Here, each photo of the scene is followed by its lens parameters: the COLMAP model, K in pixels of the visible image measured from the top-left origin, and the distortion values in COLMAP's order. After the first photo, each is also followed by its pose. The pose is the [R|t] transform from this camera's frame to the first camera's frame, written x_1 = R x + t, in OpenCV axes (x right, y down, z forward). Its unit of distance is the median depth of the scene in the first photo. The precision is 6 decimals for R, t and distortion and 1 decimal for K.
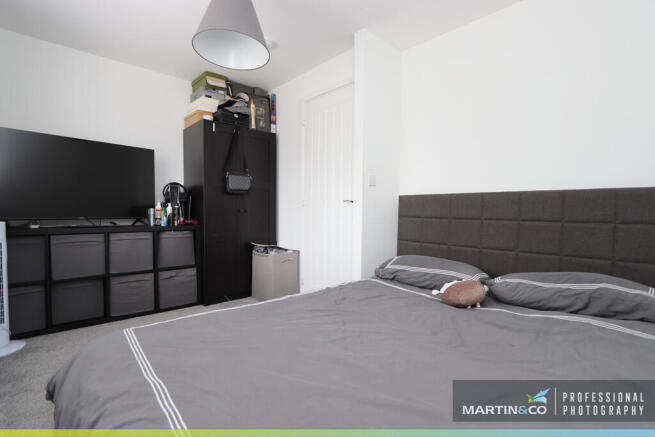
lens RADIAL K [[309.8, 0, 327.5], [0, 309.8, 218.5], [0, 0, 1]] dist [-0.001700, 0.000633]
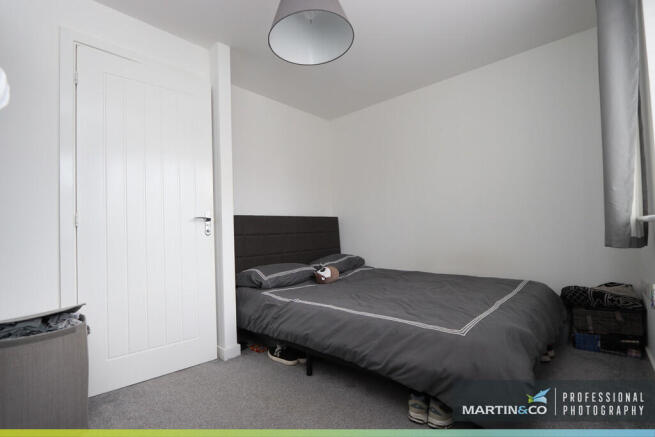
lens RADIAL K [[309.8, 0, 327.5], [0, 309.8, 218.5], [0, 0, 1]] dist [-0.001700, 0.000633]
pose [[-0.091730, 0.048908, 0.994582, -1.023883], [0.053888, 0.997573, -0.044085, 0.000214], [-0.994325, 0.049552, -0.094143, 0.911874]]
